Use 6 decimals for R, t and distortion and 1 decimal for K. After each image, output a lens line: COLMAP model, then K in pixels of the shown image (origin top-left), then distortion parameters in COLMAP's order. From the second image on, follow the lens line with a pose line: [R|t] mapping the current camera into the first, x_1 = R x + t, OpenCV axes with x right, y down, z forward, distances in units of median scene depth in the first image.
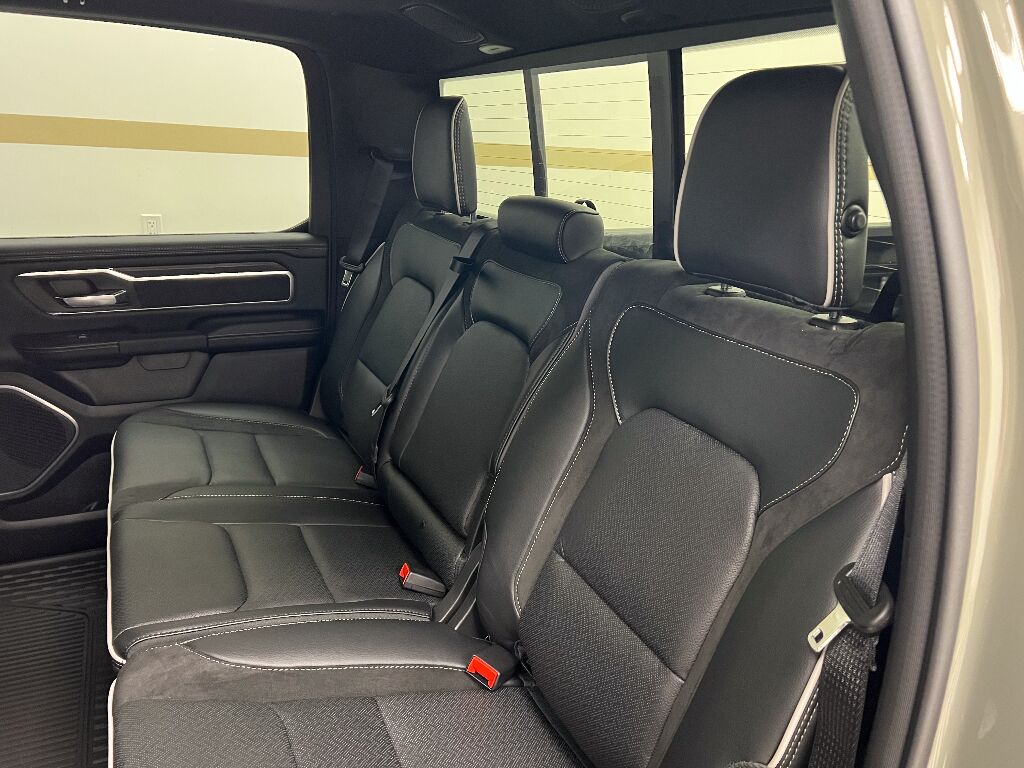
lens RADIAL K [[760.4, 0, 507.4], [0, 760.4, 388.0], [0, 0, 1]] dist [0.081261, -0.112810]
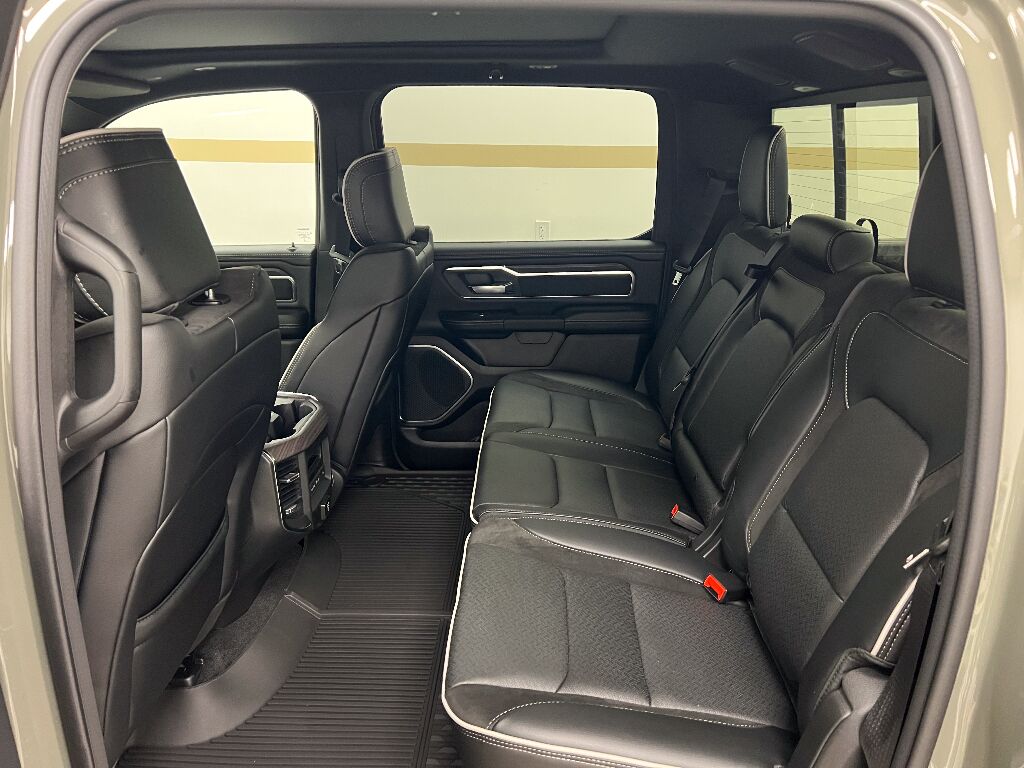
lens RADIAL K [[760.4, 0, 507.4], [0, 760.4, 388.0], [0, 0, 1]] dist [0.081261, -0.112810]
pose [[0.883056, 0.102084, -0.458030, 0.151804], [-0.099431, 0.994593, 0.029975, 0.021311], [0.458614, 0.019073, 0.888431, -0.222892]]
